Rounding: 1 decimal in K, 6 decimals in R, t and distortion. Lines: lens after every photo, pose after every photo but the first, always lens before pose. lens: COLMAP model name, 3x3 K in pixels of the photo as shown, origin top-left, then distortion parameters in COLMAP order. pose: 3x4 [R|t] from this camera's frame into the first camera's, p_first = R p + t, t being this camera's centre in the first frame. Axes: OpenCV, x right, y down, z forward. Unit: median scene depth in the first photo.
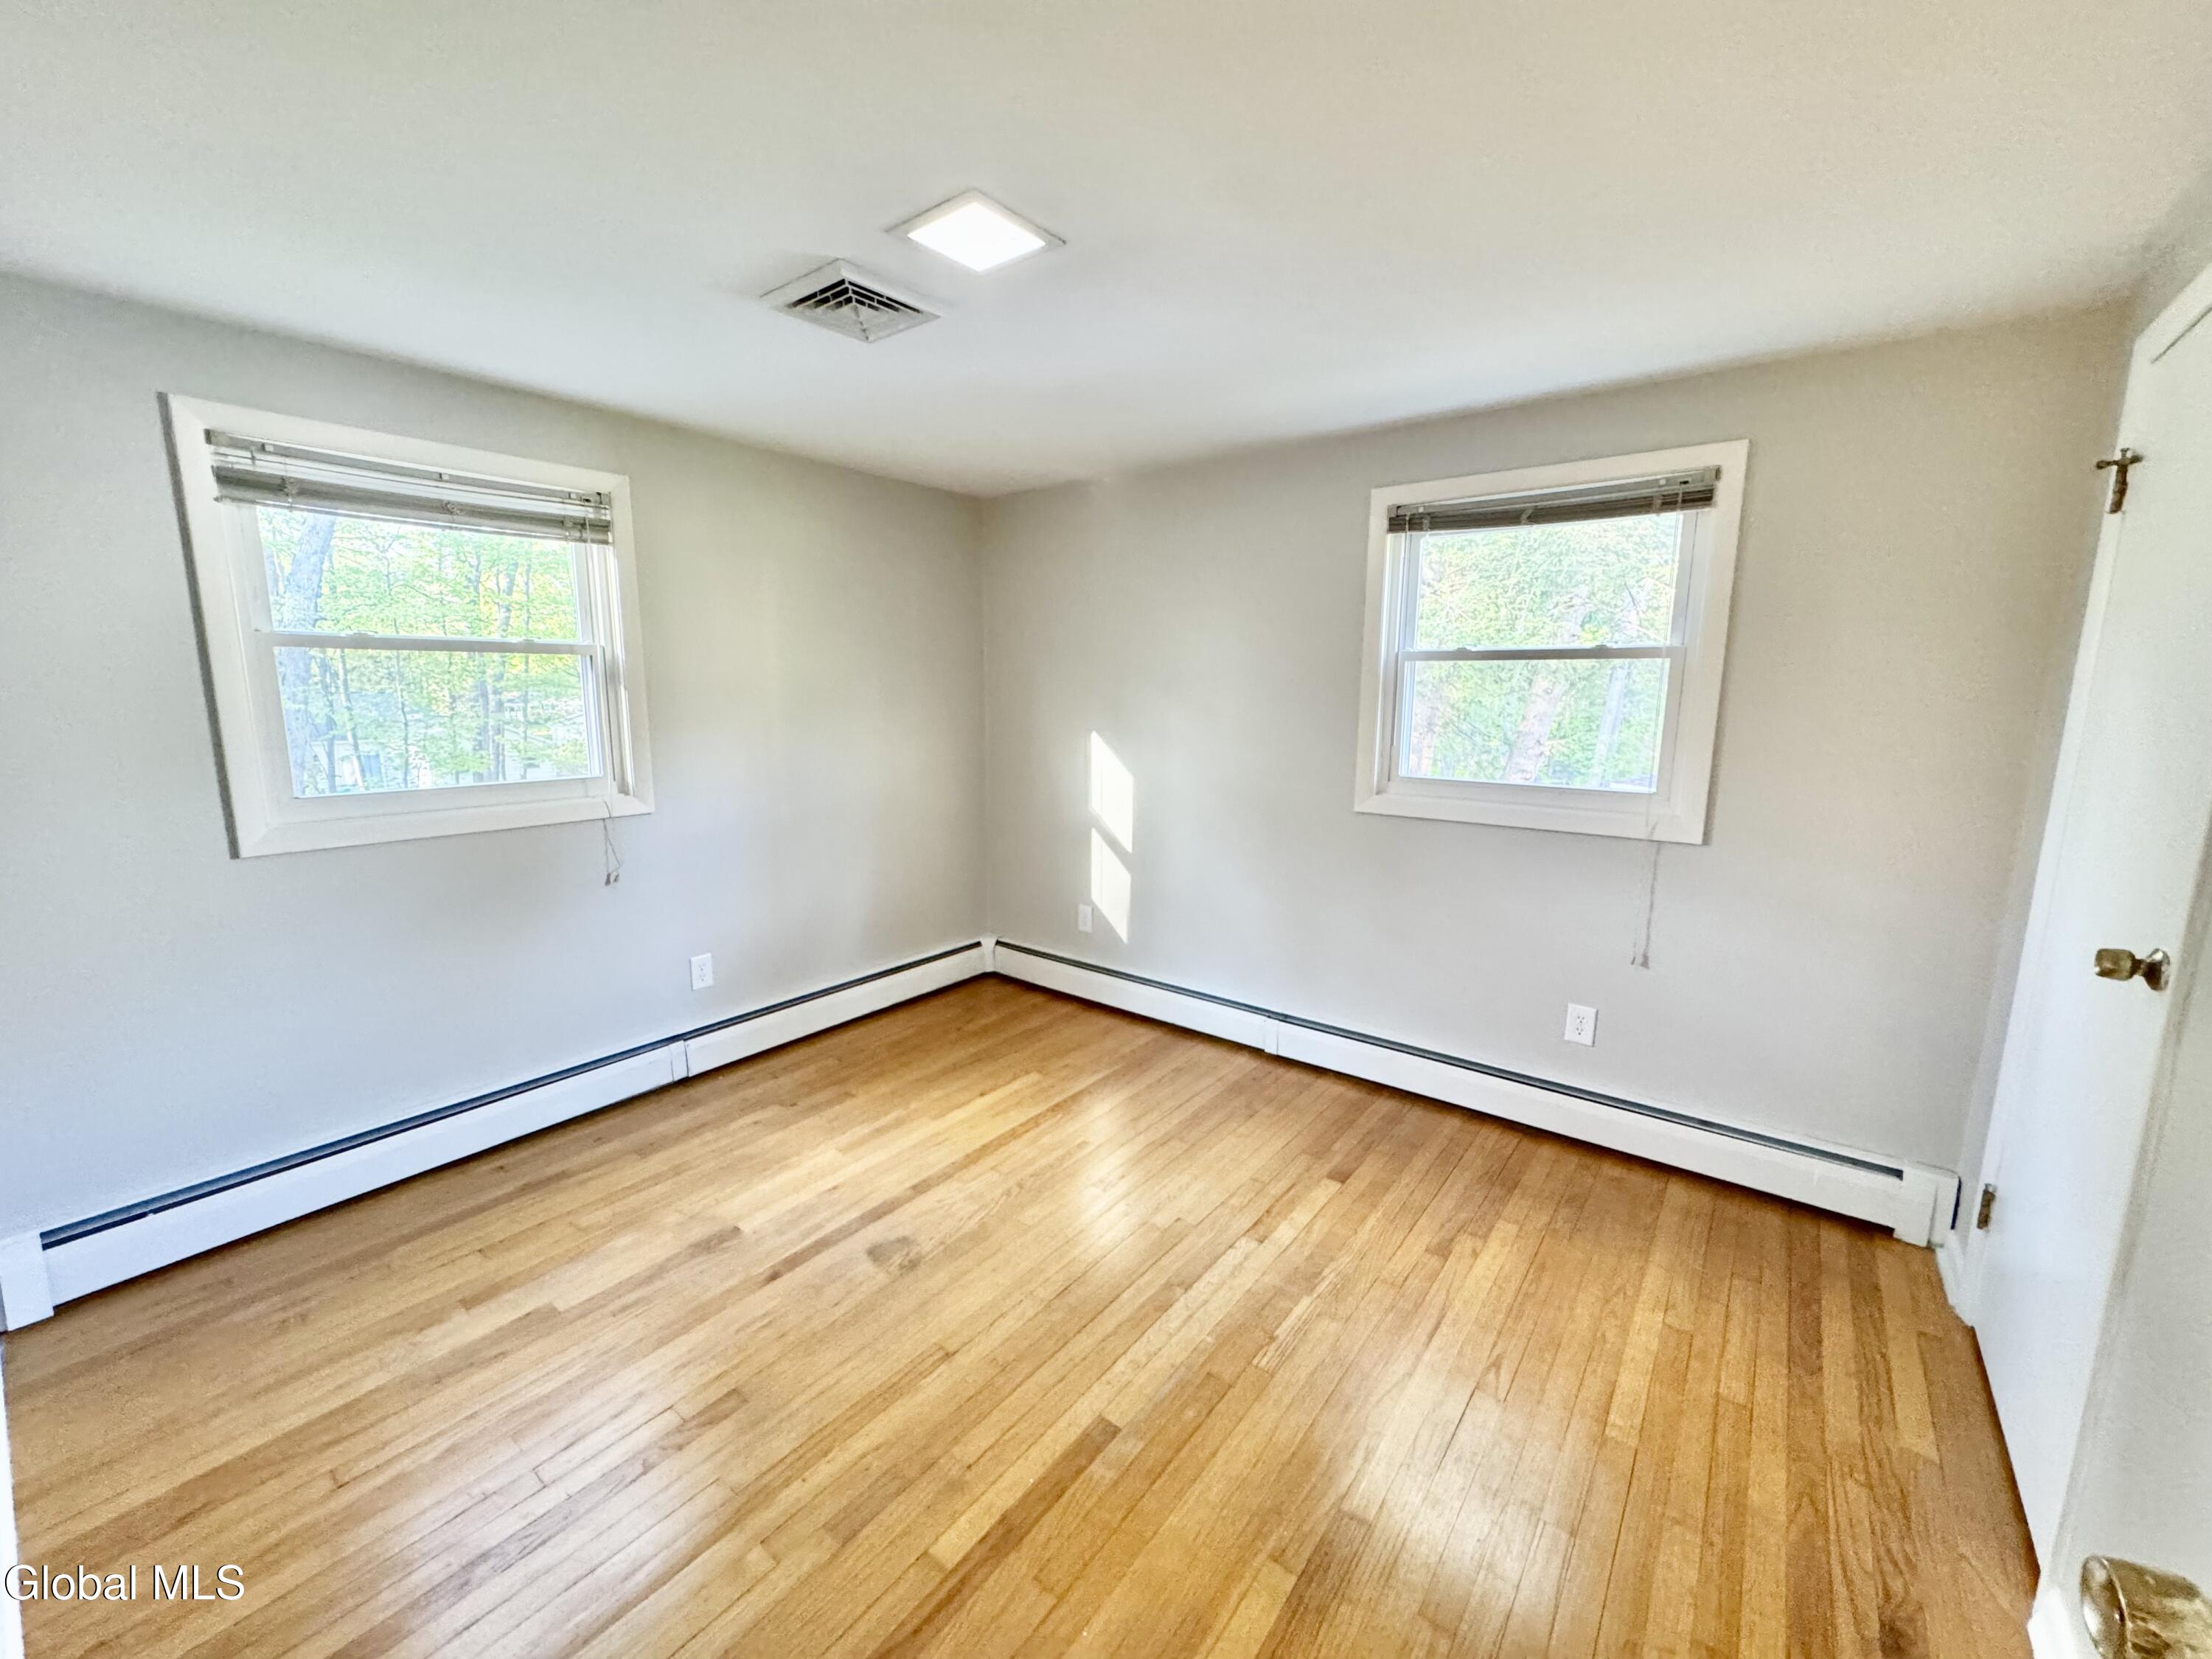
lens RADIAL K [[880.4, 0, 1107.4], [0, 880.4, 828.4], [0, 0, 1]] dist [0.000125, 0.000181]
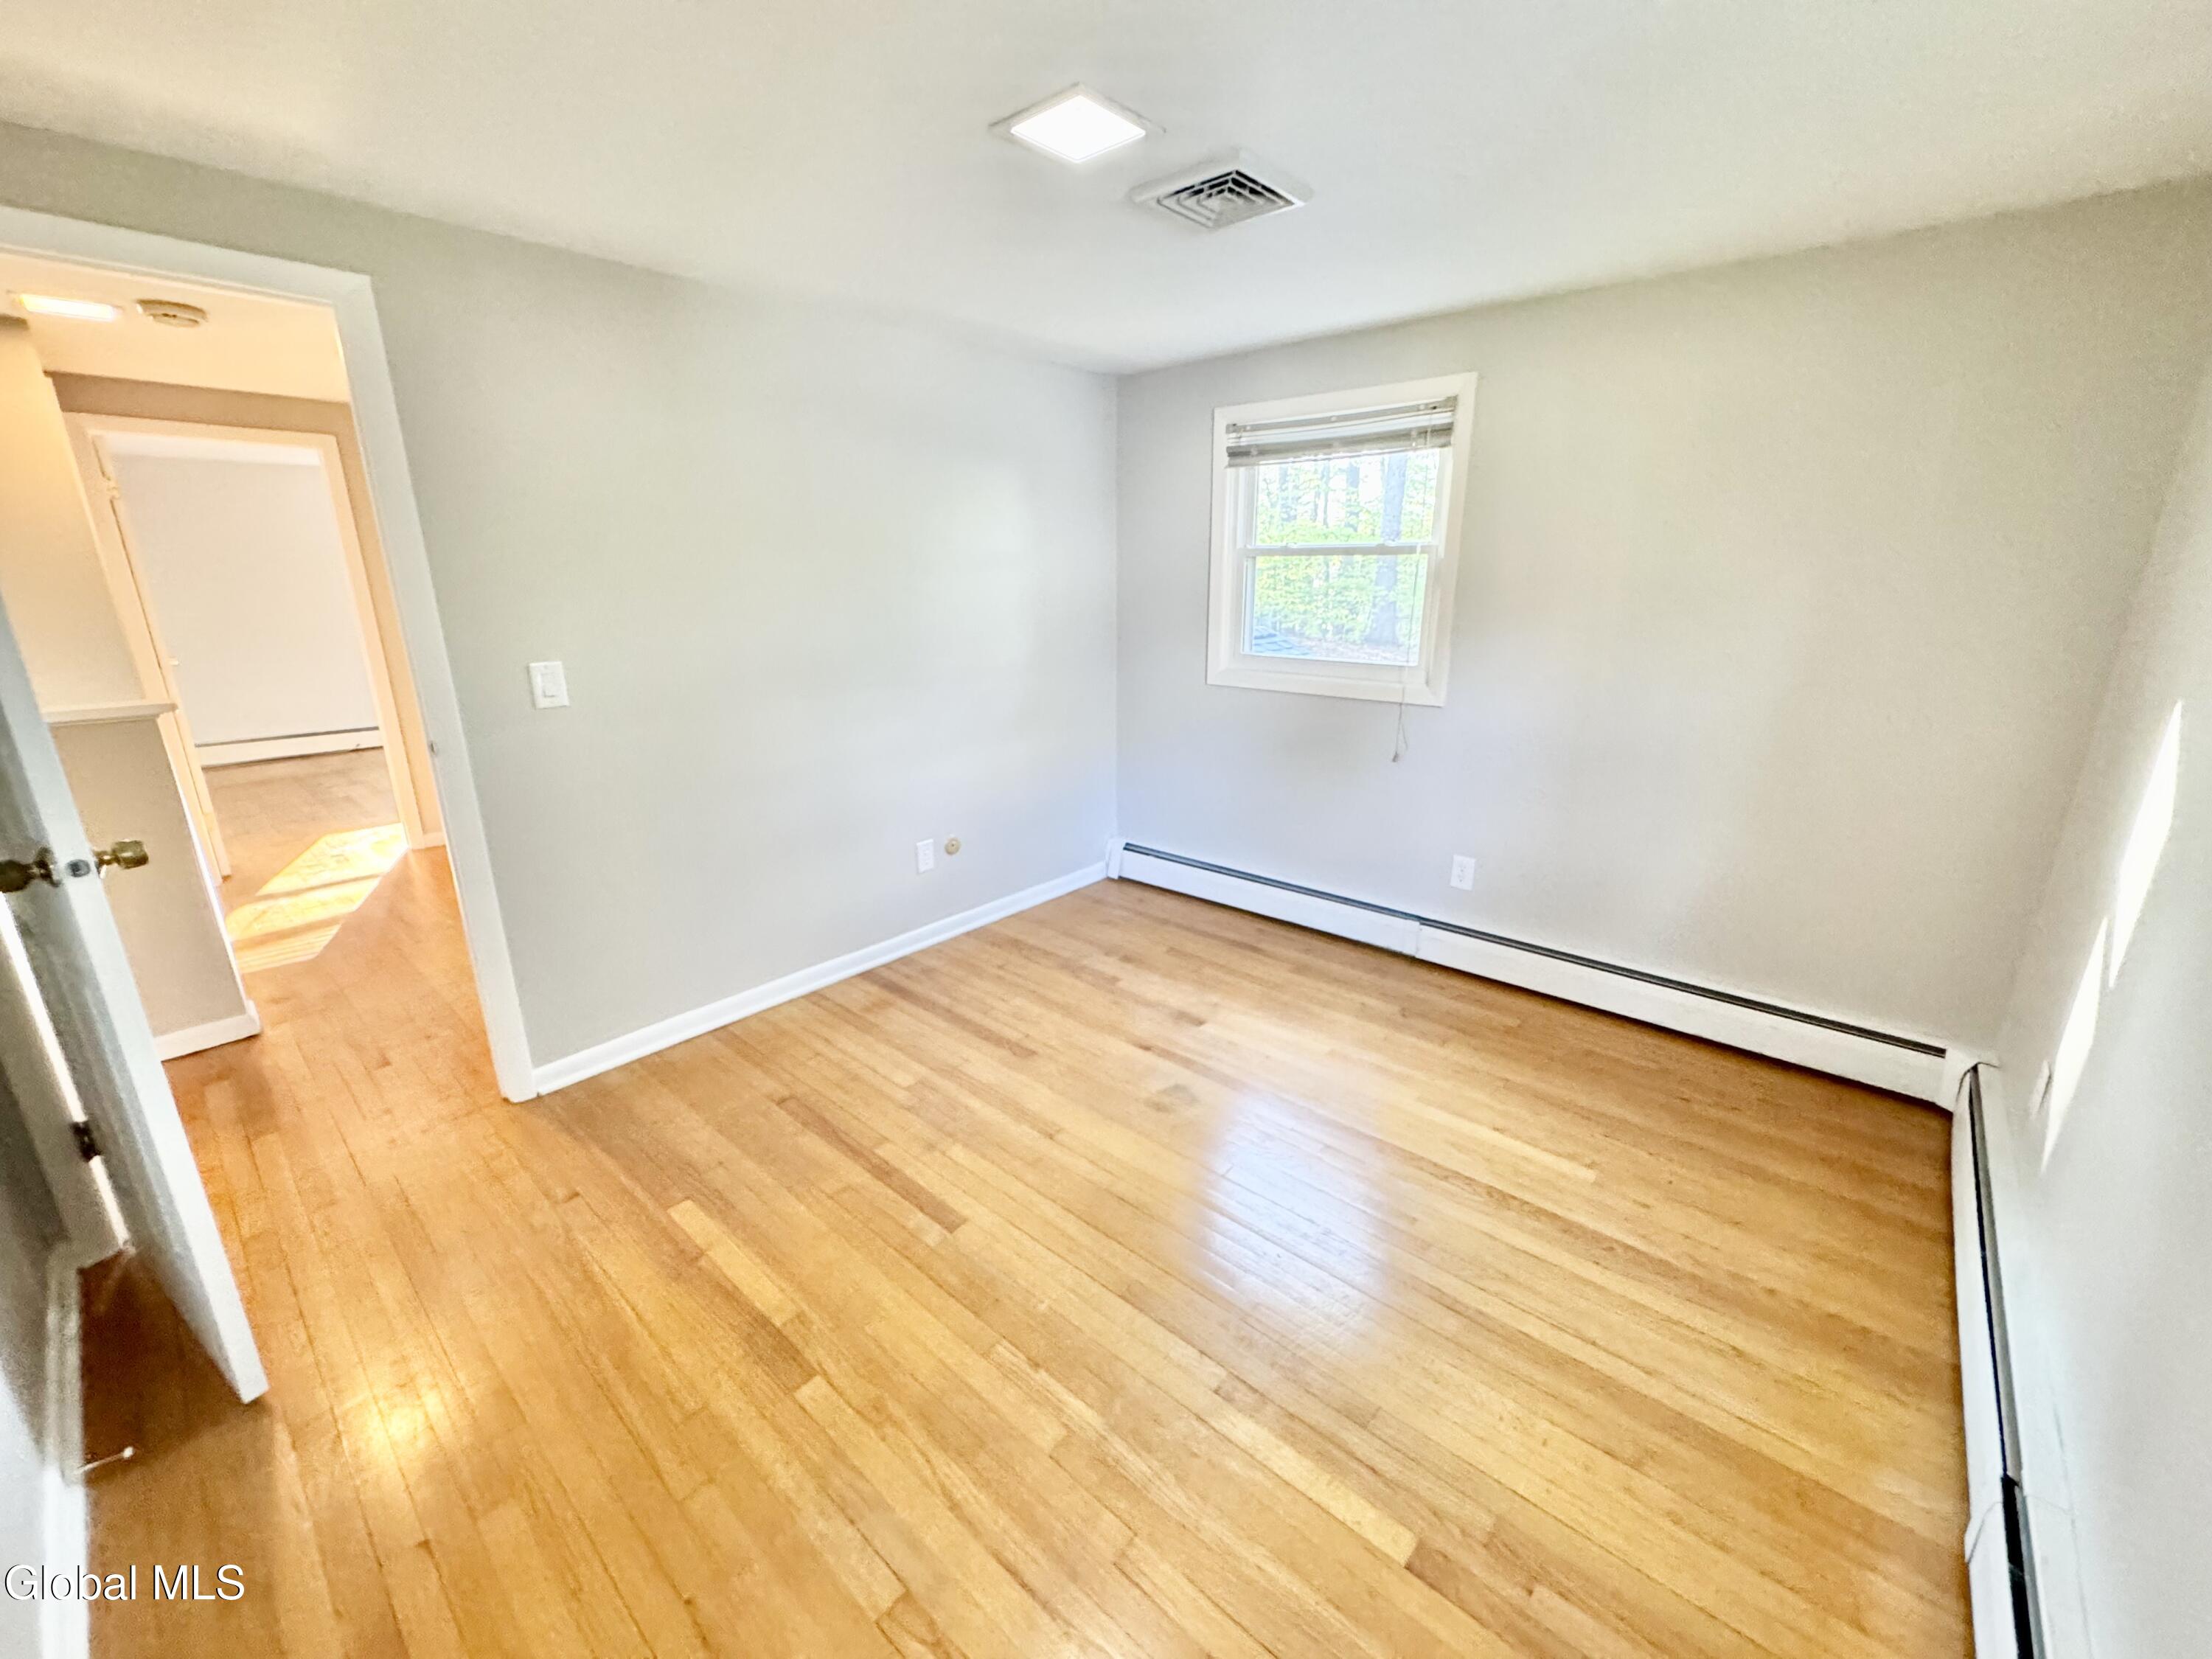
lens RADIAL K [[880.4, 0, 1105.6], [0, 880.4, 834.7], [0, 0, 1]] dist [0.000125, 0.000181]
pose [[-0.062933, 0.280313, -0.957843, 0.649391], [-0.162591, 0.944044, 0.286958, -0.127927], [0.984684, 0.173796, -0.013836, 0.744217]]
